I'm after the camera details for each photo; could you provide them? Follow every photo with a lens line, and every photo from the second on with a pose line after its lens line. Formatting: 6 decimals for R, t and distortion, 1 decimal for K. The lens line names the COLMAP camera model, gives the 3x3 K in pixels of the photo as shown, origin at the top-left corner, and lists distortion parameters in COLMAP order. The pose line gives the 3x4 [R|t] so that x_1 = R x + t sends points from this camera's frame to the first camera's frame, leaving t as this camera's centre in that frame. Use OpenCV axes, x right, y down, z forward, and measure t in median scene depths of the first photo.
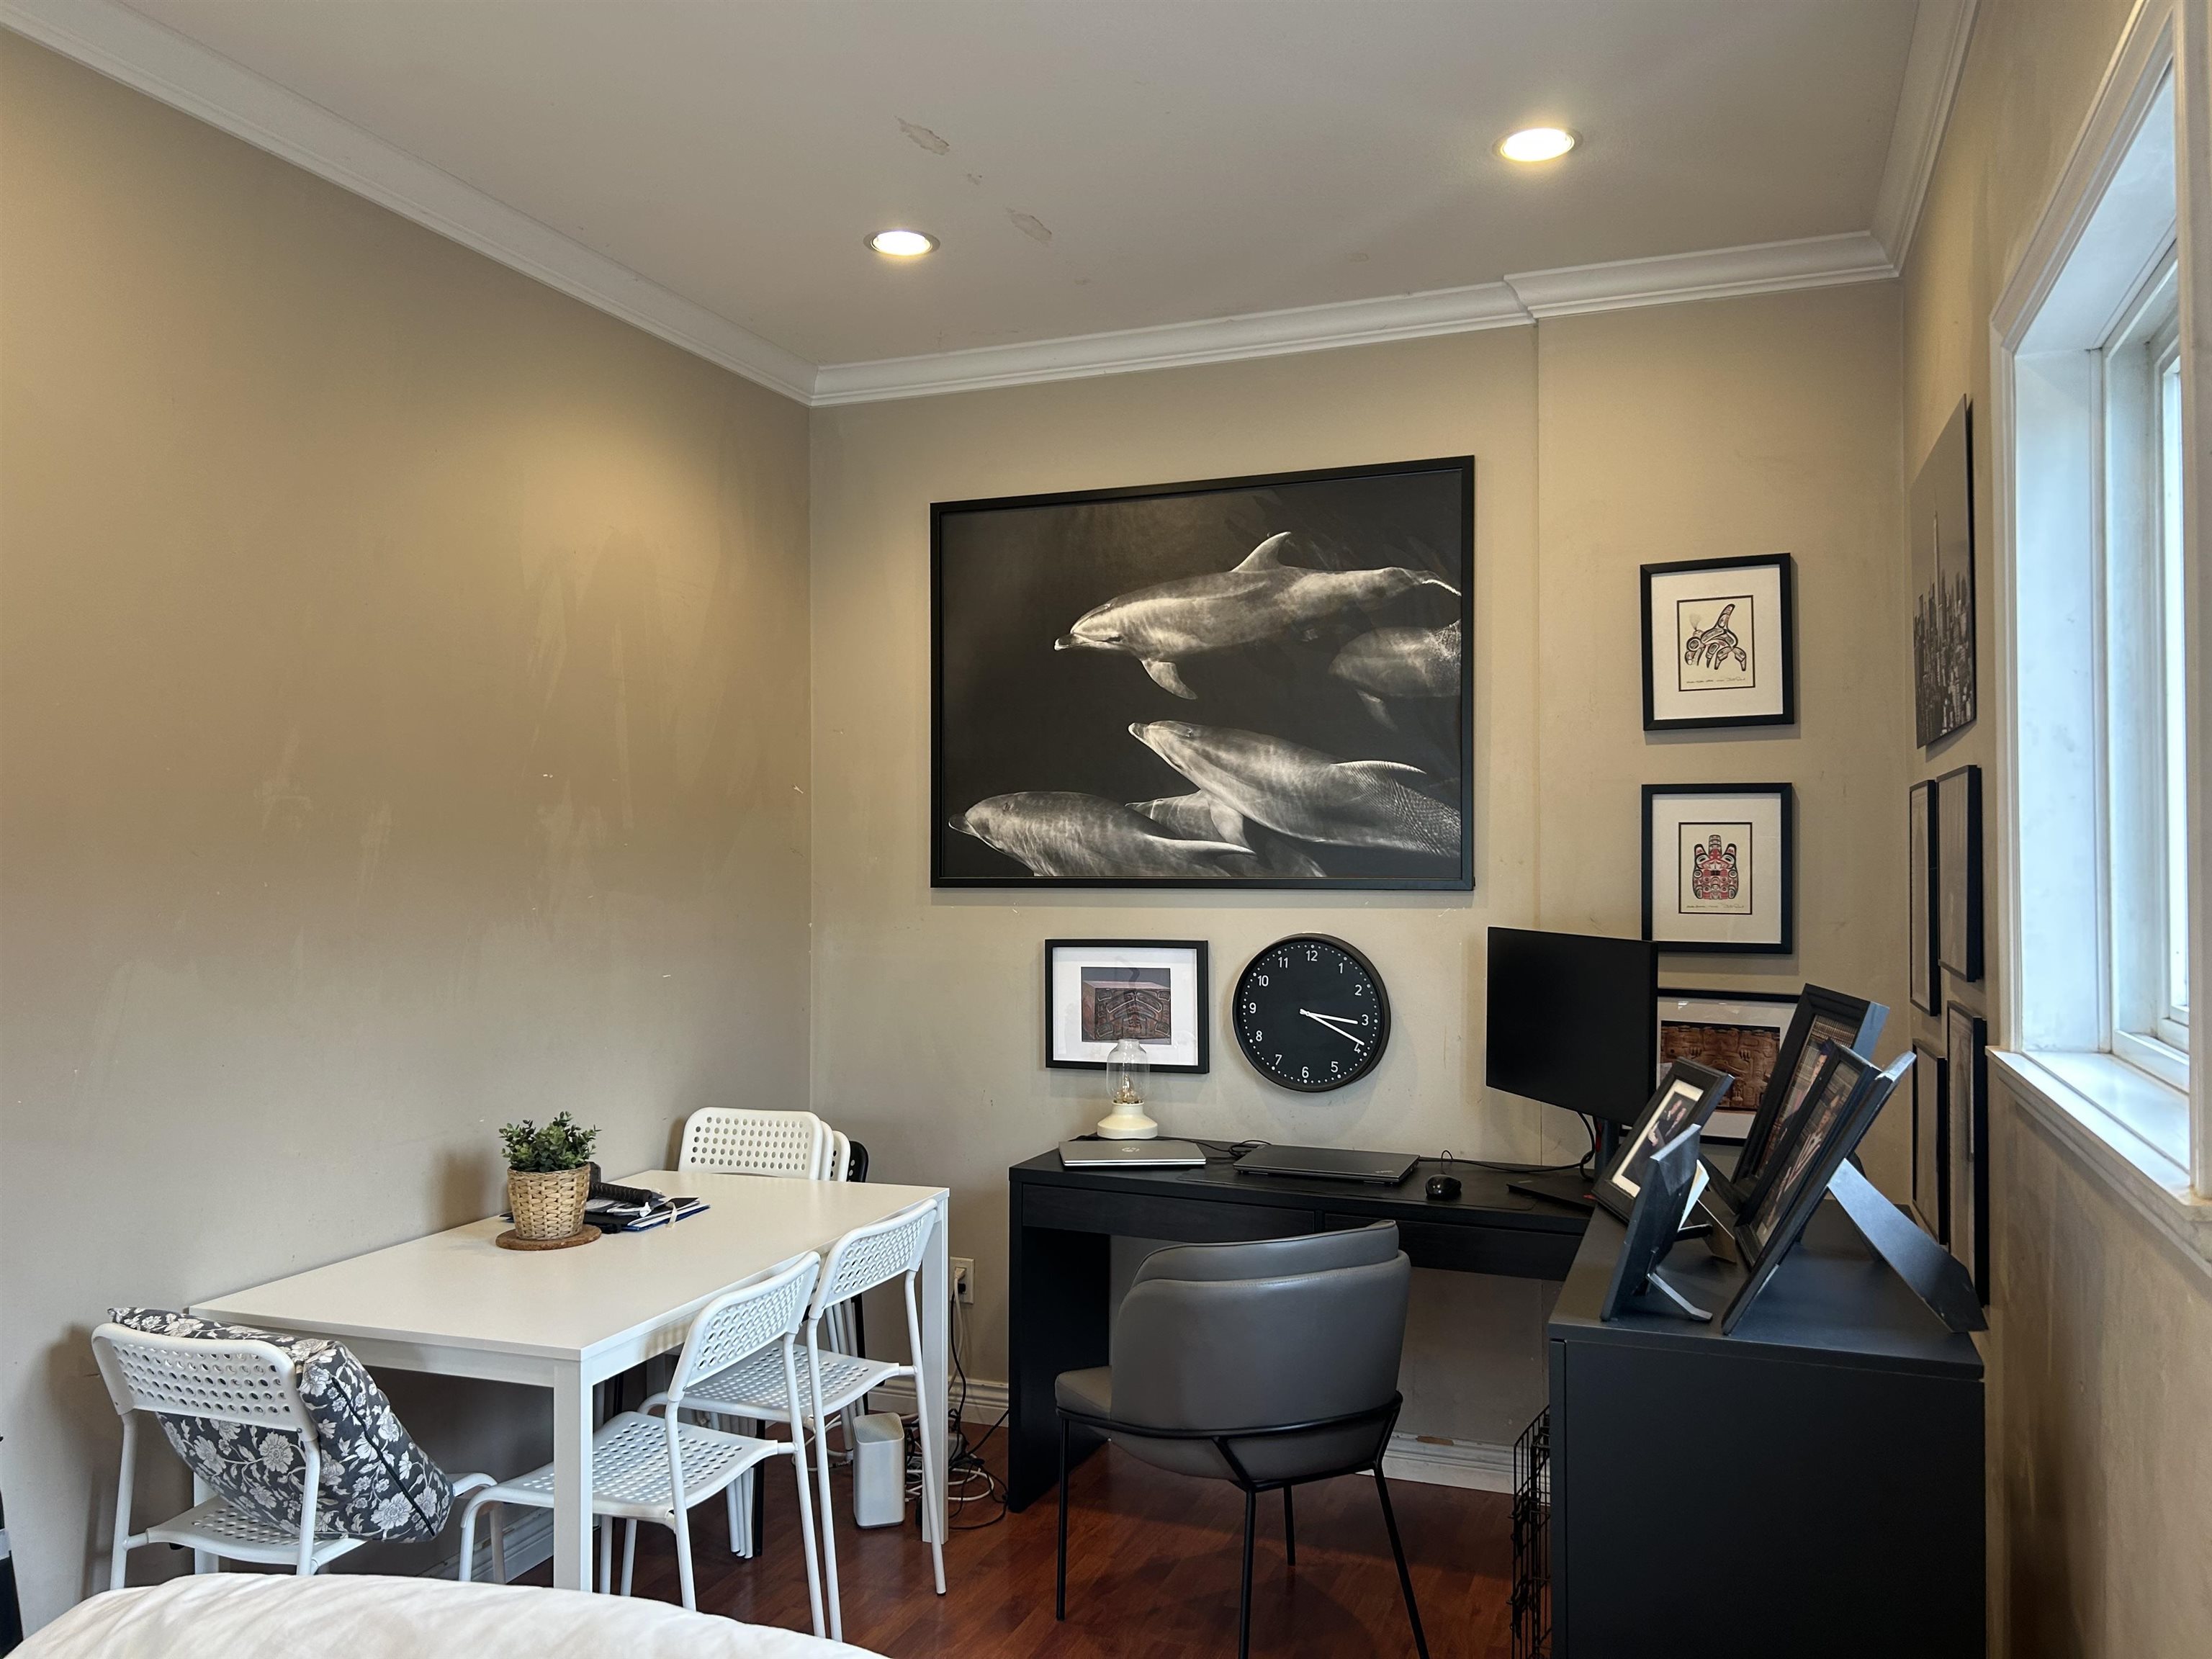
lens RADIAL K [[1694.8, 0, 1124.0], [0, 1694.8, 834.0], [0, 0, 1]] dist [0.083973, -0.019503]
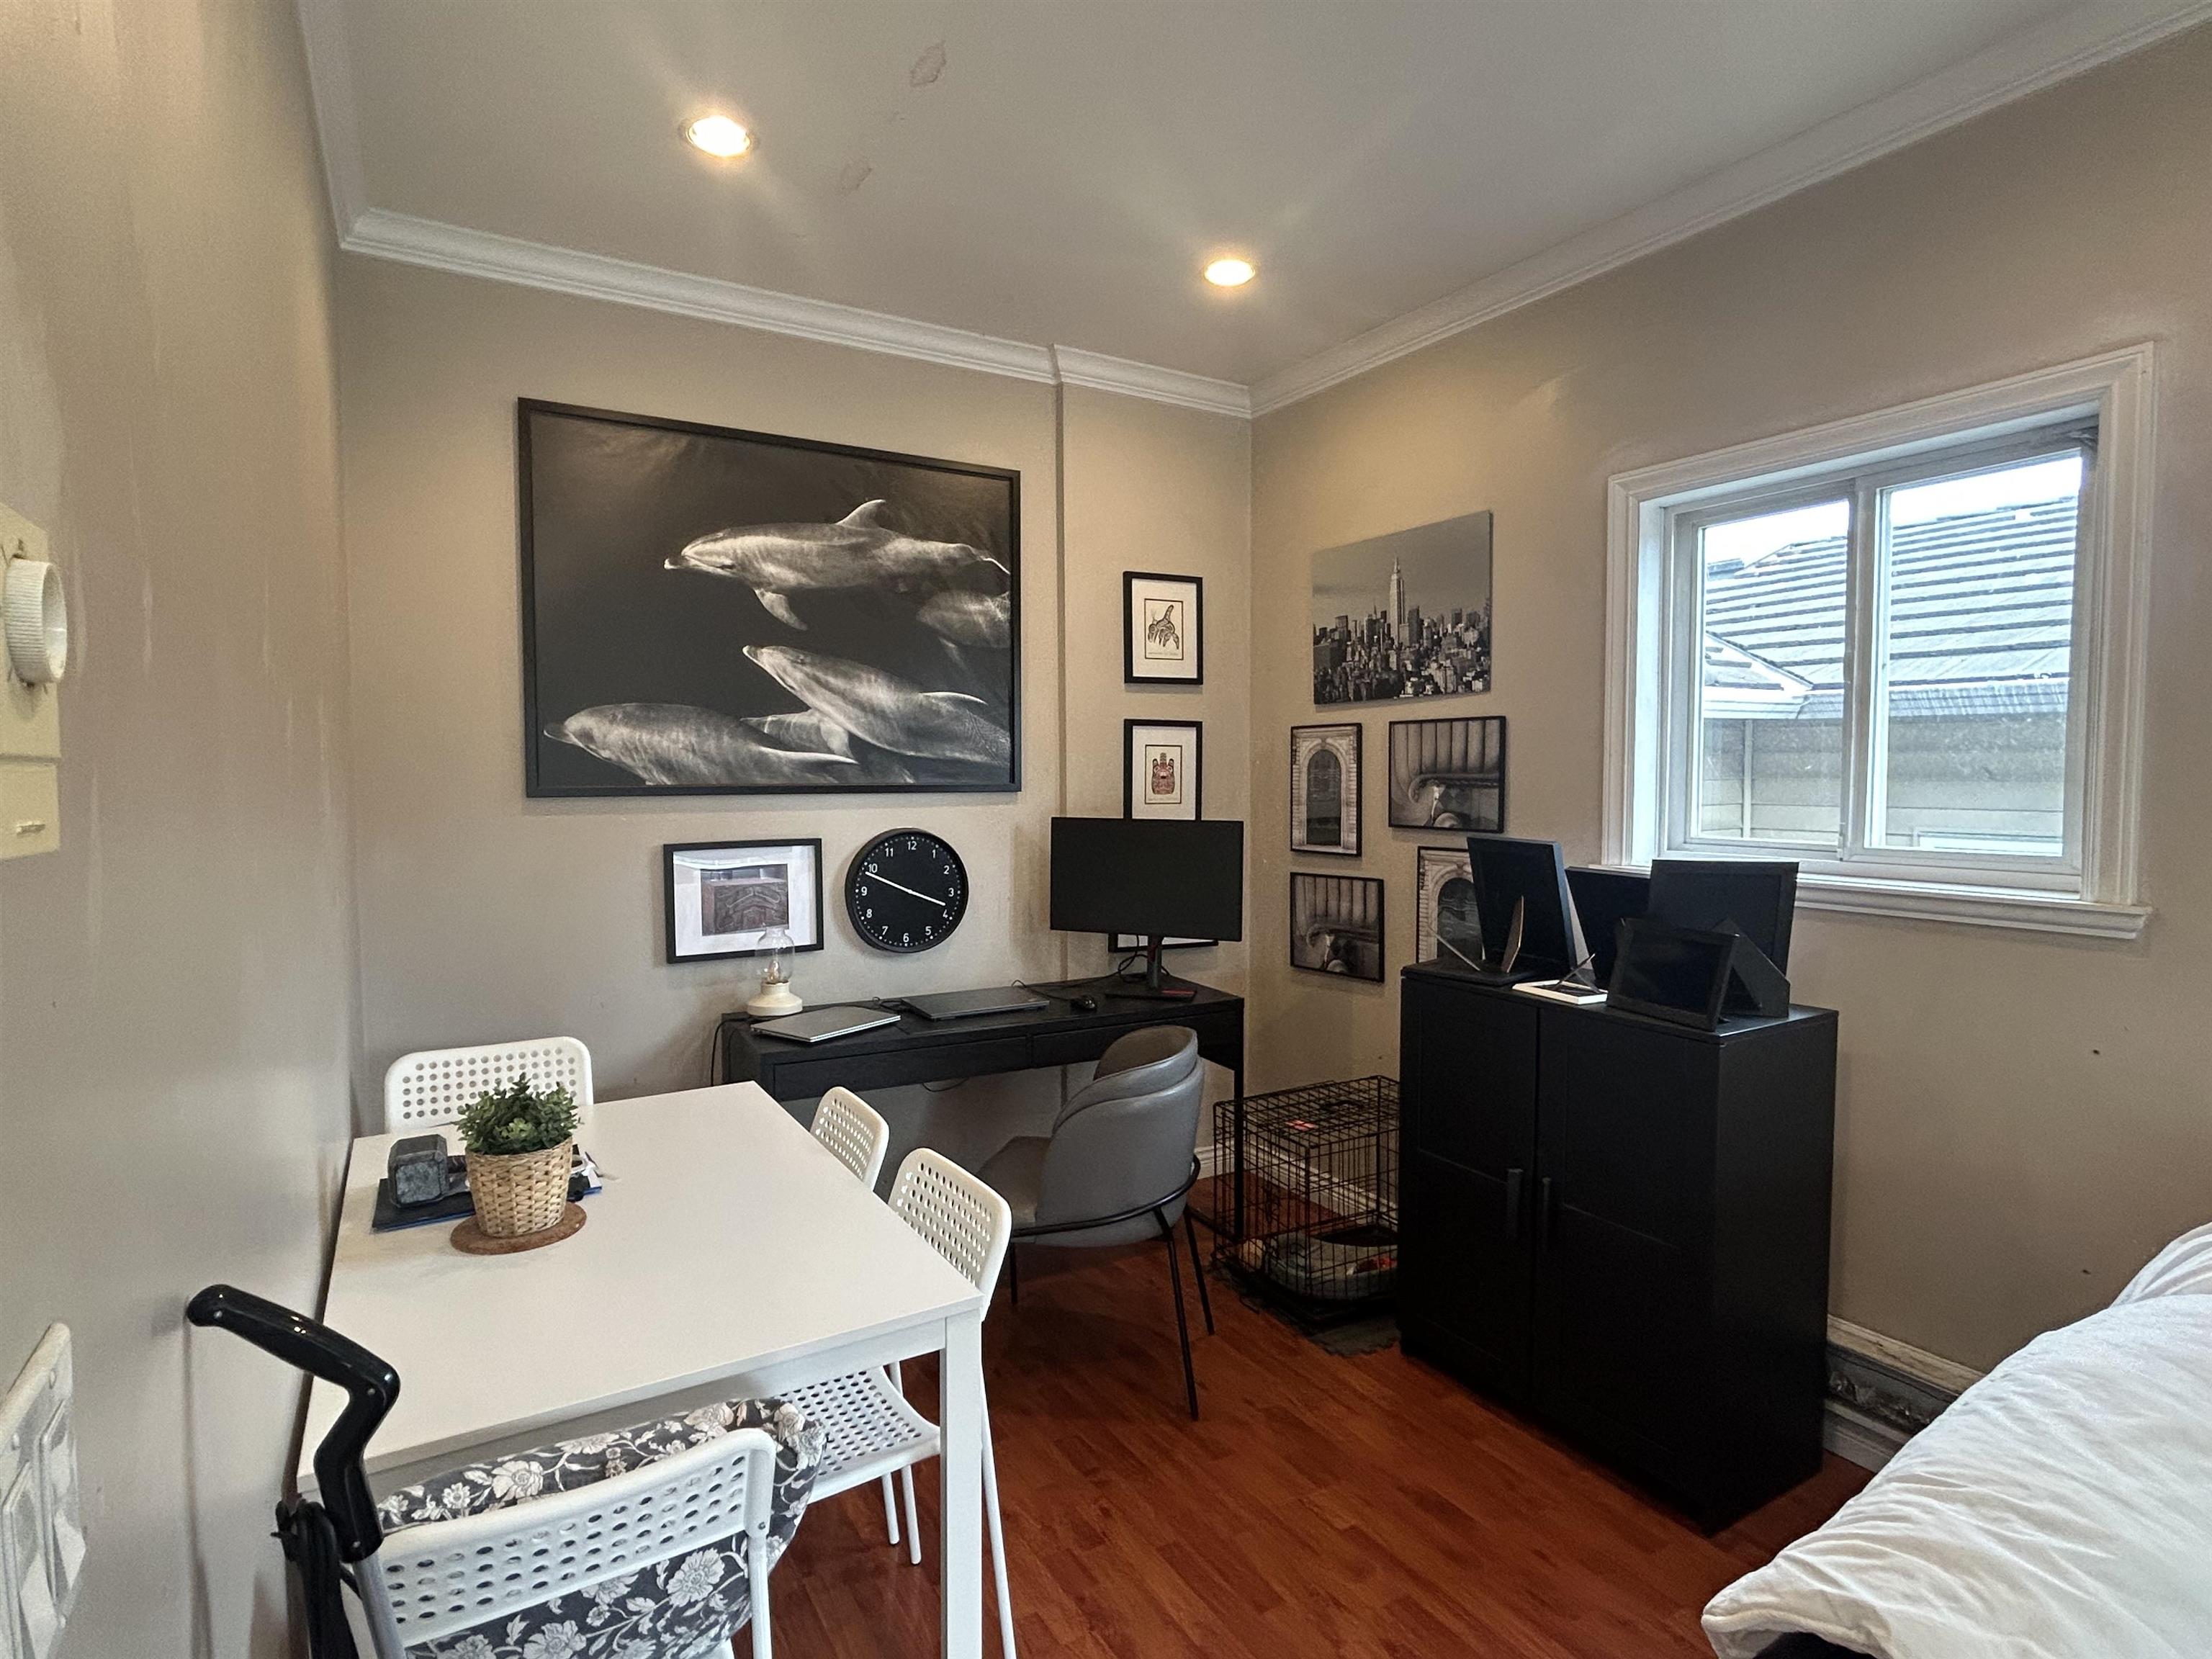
lens RADIAL K [[1126.6, 0, 1104.0], [0, 1126.6, 836.0], [0, 0, 1]] dist [-0.005945, 0.000156]
pose [[0.616472, -0.041815, 0.786265, -0.452714], [-0.006314, 0.998294, 0.058042, 0.015304], [-0.787351, -0.040745, 0.615157, 0.370681]]
